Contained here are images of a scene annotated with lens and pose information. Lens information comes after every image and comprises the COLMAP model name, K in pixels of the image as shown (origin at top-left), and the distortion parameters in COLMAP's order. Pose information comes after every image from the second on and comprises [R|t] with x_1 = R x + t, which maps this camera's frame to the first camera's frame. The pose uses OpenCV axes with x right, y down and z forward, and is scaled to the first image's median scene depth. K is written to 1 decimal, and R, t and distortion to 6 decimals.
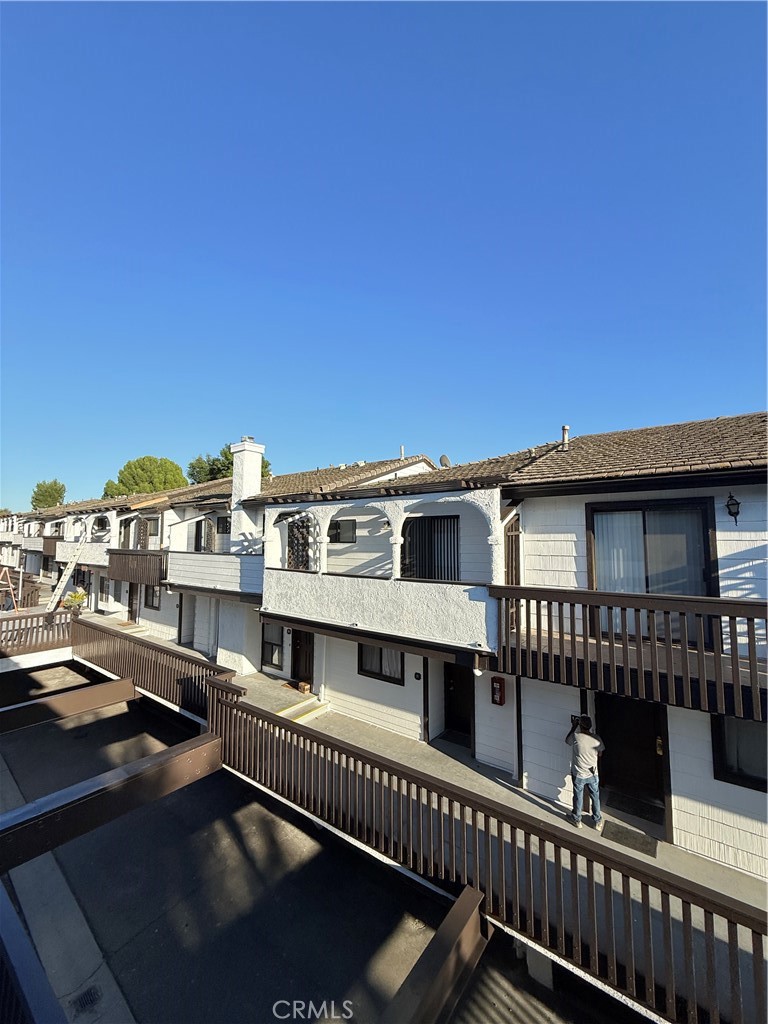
lens RADIAL K [[407.6, 0, 382.5], [0, 407.6, 510.7], [0, 0, 1]] dist [0.000248, -0.000166]
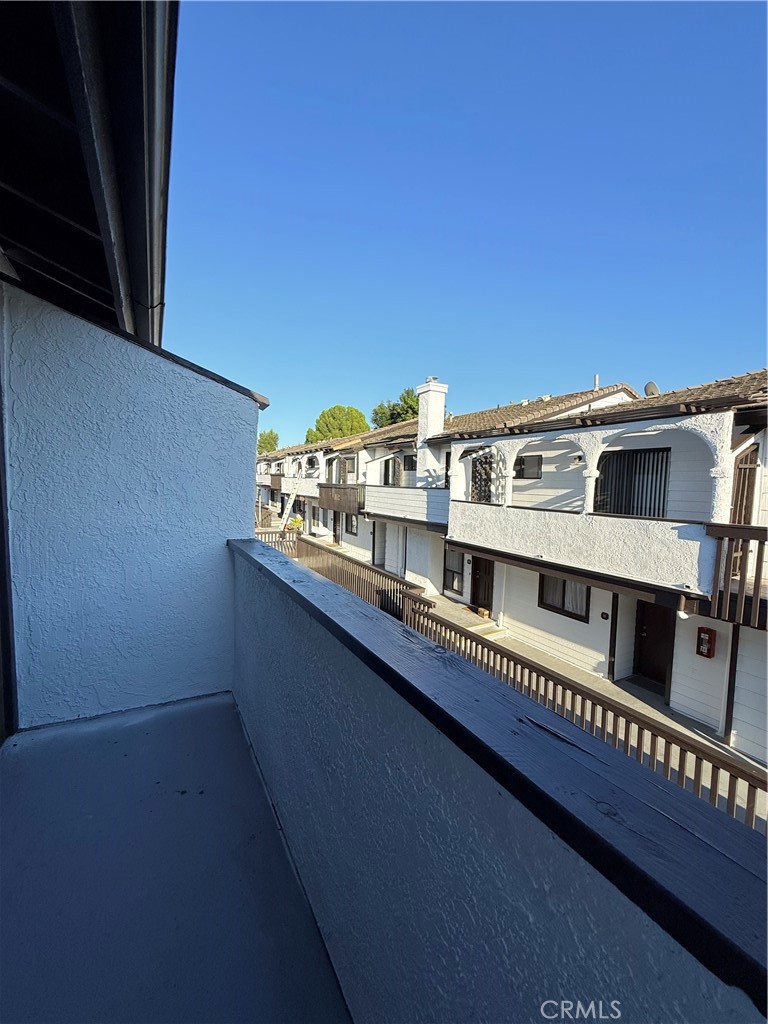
lens RADIAL K [[407.6, 0, 382.1], [0, 407.6, 509.5], [0, 0, 1]] dist [0.000248, -0.000166]
pose [[0.916648, 0.046521, -0.396979, -0.030344], [0.007124, 0.991144, 0.132600, 0.024835], [0.399632, -0.124376, 0.908199, -0.073142]]
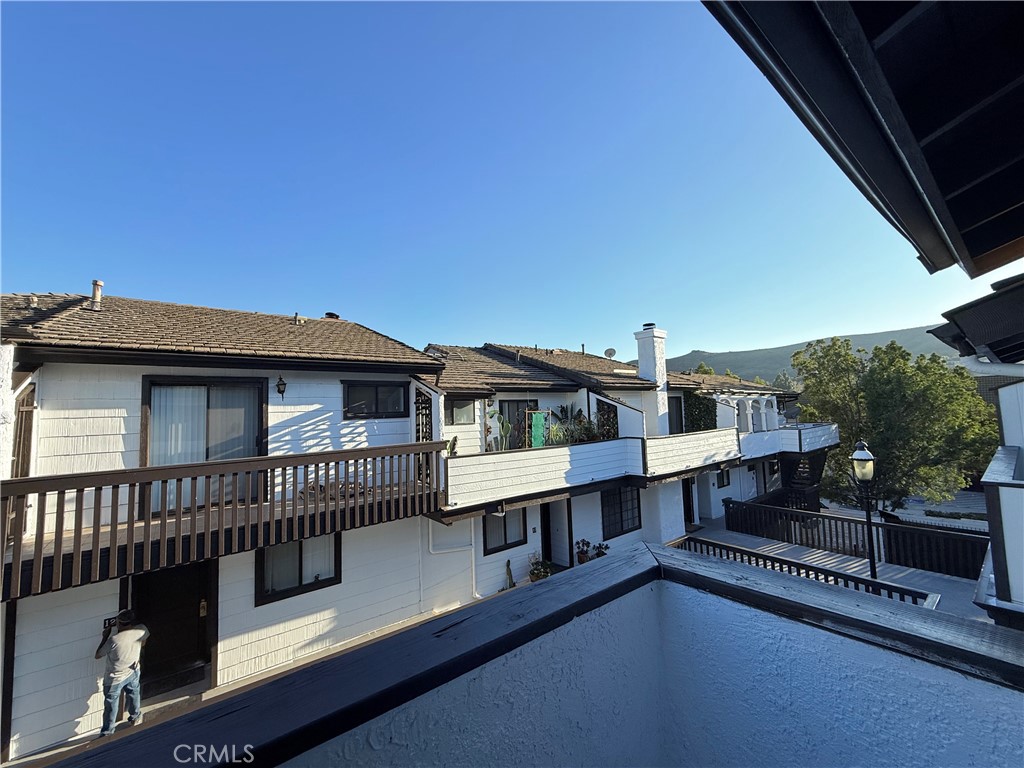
lens RADIAL K [[407.6, 0, 507.4], [0, 407.6, 384.1], [0, 0, 1]] dist [0.000248, -0.000166]
pose [[0.268256, 0.055271, 0.961761, -0.139495], [-0.036345, 0.998223, -0.047229, 0.013077], [-0.962662, -0.022286, 0.269788, -0.032839]]
